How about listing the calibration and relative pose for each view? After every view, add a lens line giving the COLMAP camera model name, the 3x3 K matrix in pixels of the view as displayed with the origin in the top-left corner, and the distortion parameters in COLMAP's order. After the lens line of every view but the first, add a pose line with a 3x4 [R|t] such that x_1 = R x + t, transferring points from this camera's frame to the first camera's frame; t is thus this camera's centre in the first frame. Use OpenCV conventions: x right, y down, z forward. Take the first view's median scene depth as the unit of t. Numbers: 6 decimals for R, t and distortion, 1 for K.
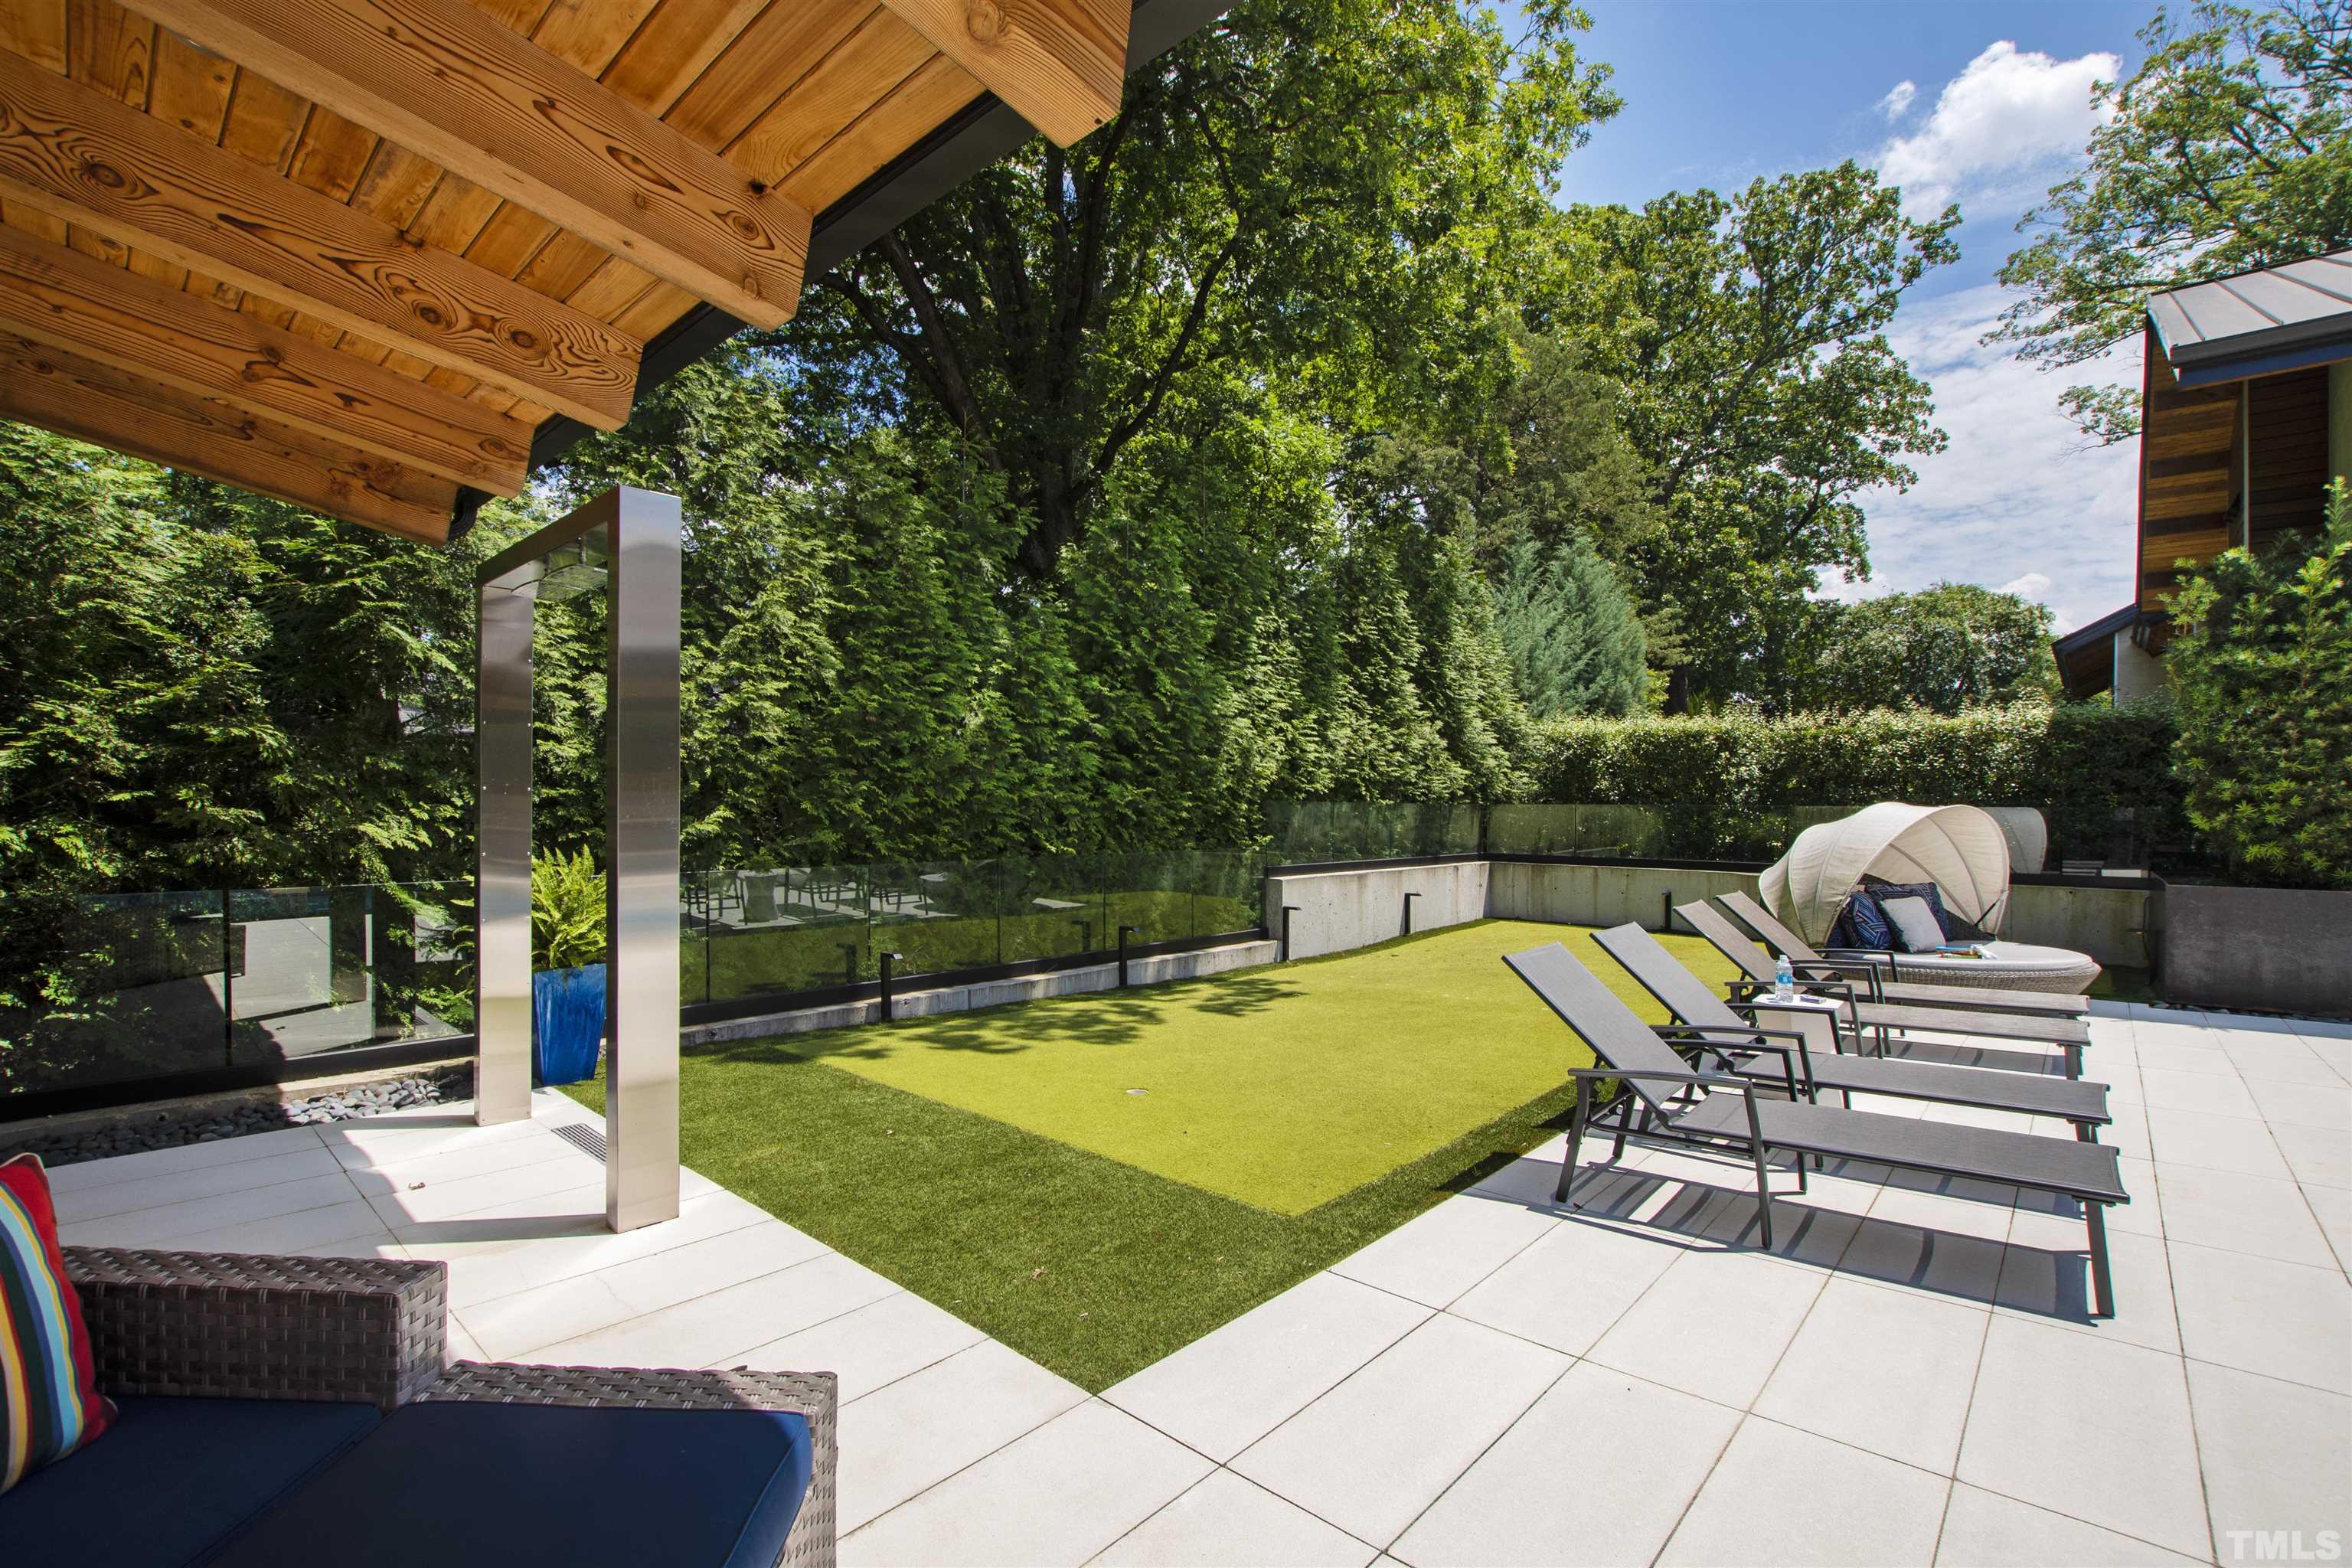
lens RADIAL K [[1074.1, 0, 1176.0], [0, 1074.1, 784.0], [0, 0, 1]] dist [-0.010261, -0.000469]
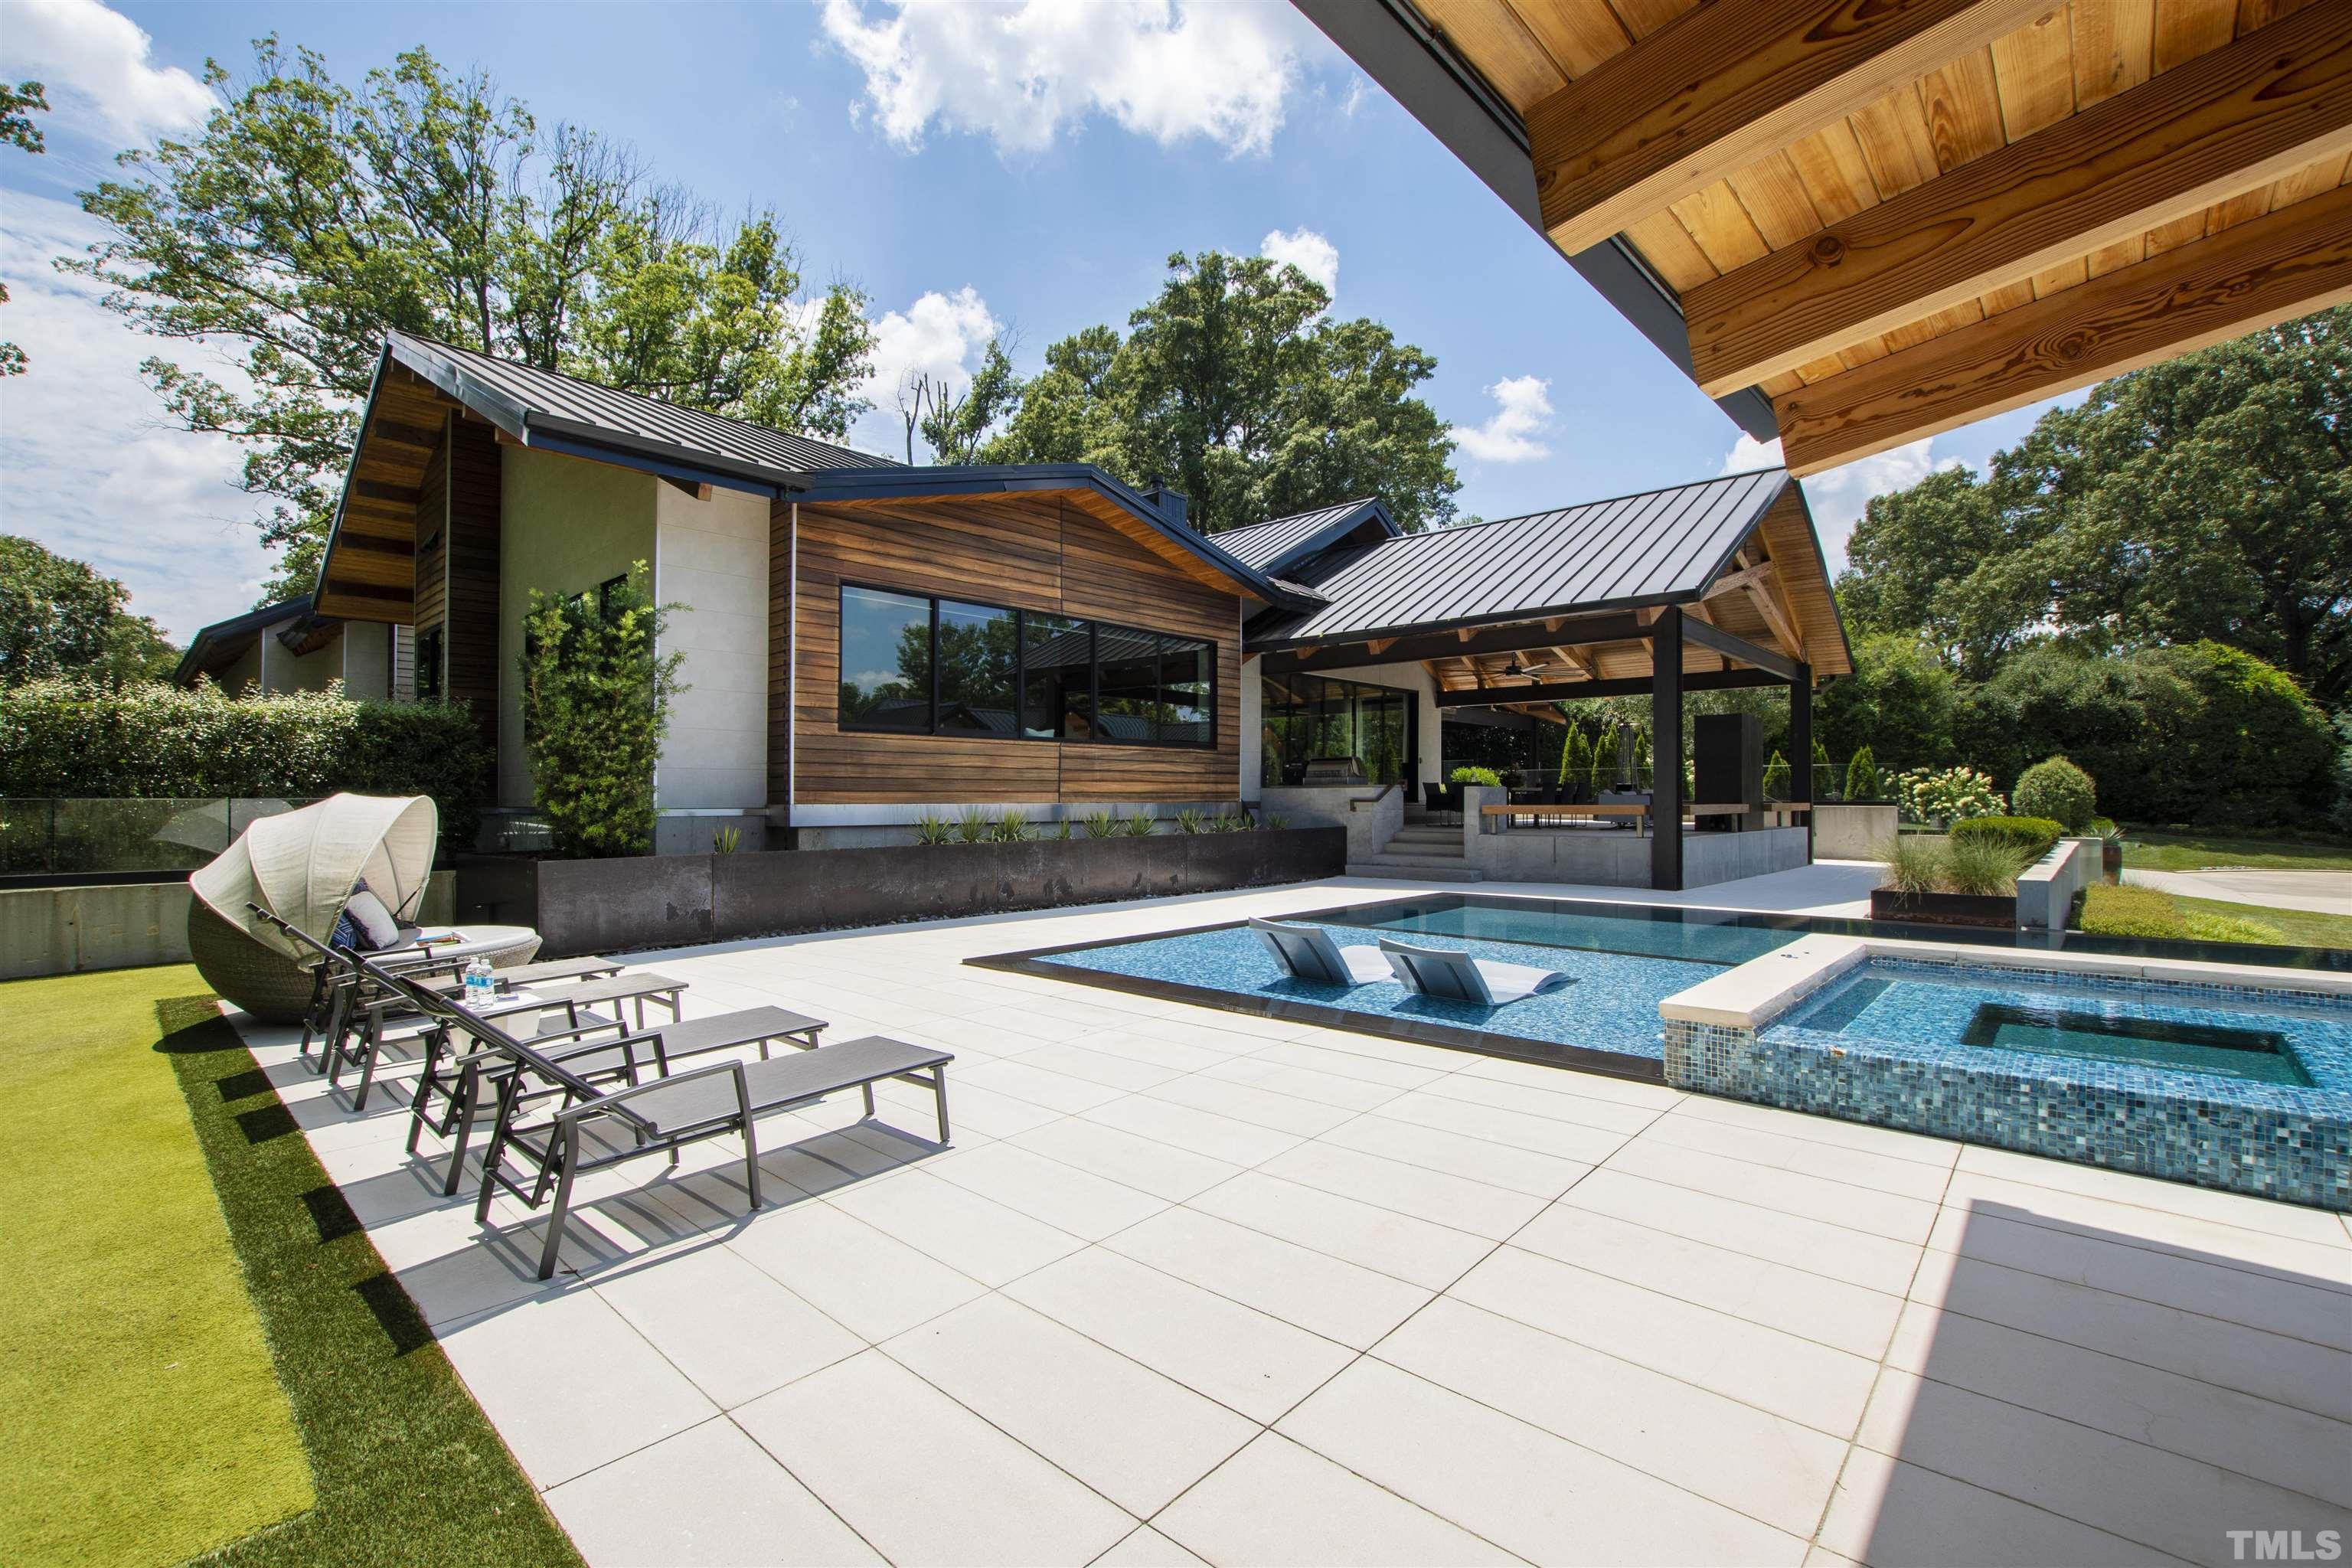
lens RADIAL K [[1030.7, 0, 1173.7], [0, 1030.7, 801.6], [0, 0, 1]] dist [-0.005637, 0.000020]
pose [[0.023427, -0.010890, 0.999666, -0.214523], [-0.012659, 0.999857, 0.011188, 0.005336], [-0.999645, -0.012916, 0.023285, 0.264782]]
